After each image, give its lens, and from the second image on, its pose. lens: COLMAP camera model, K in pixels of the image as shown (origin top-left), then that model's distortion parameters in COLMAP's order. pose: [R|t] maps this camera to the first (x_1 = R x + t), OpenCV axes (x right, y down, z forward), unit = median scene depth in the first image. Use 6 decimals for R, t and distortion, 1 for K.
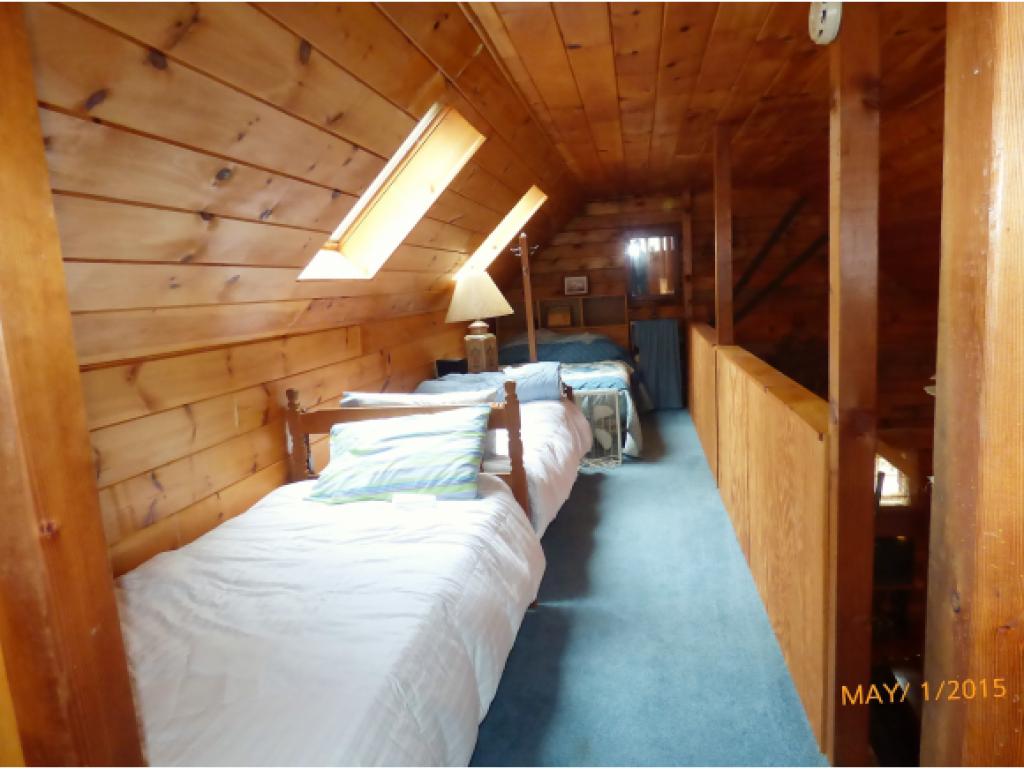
lens RADIAL K [[655.6, 0, 509.5], [0, 655.6, 385.3], [0, 0, 1]] dist [-0.010295, -0.000254]
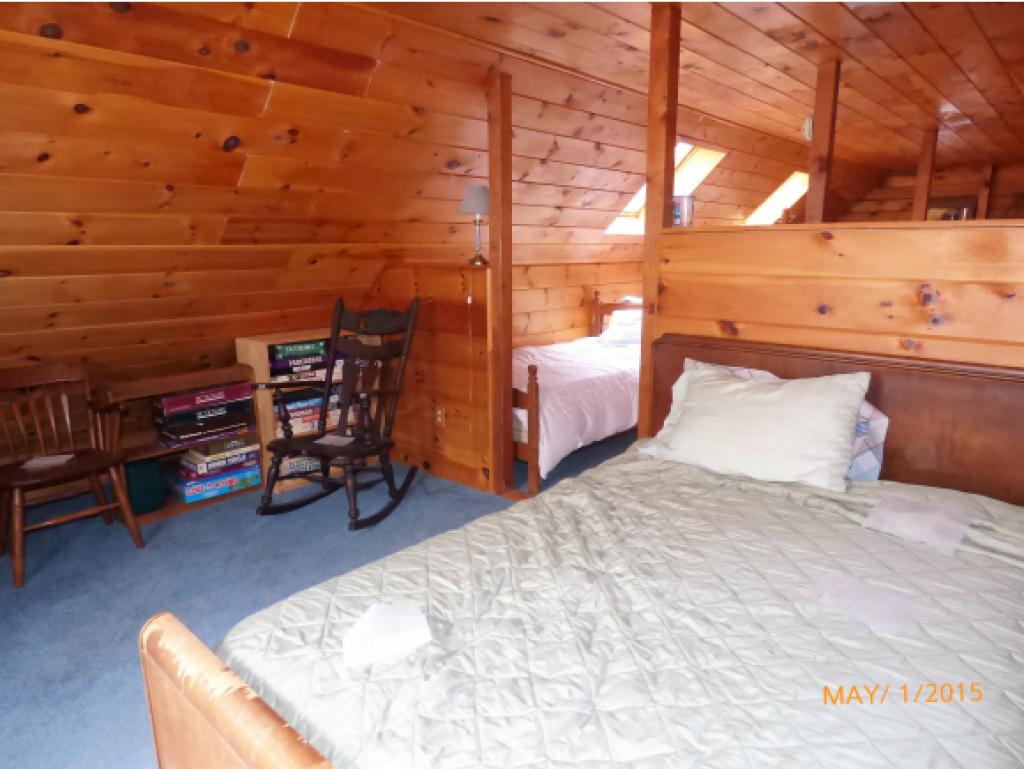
lens RADIAL K [[655.6, 0, 514.2], [0, 655.6, 384.3], [0, 0, 1]] dist [-0.010295, -0.000254]
pose [[0.841544, 0.165786, -0.514120, 0.577519], [-0.127353, 0.985803, 0.109429, 0.112816], [0.524962, -0.026614, 0.850709, -0.903371]]
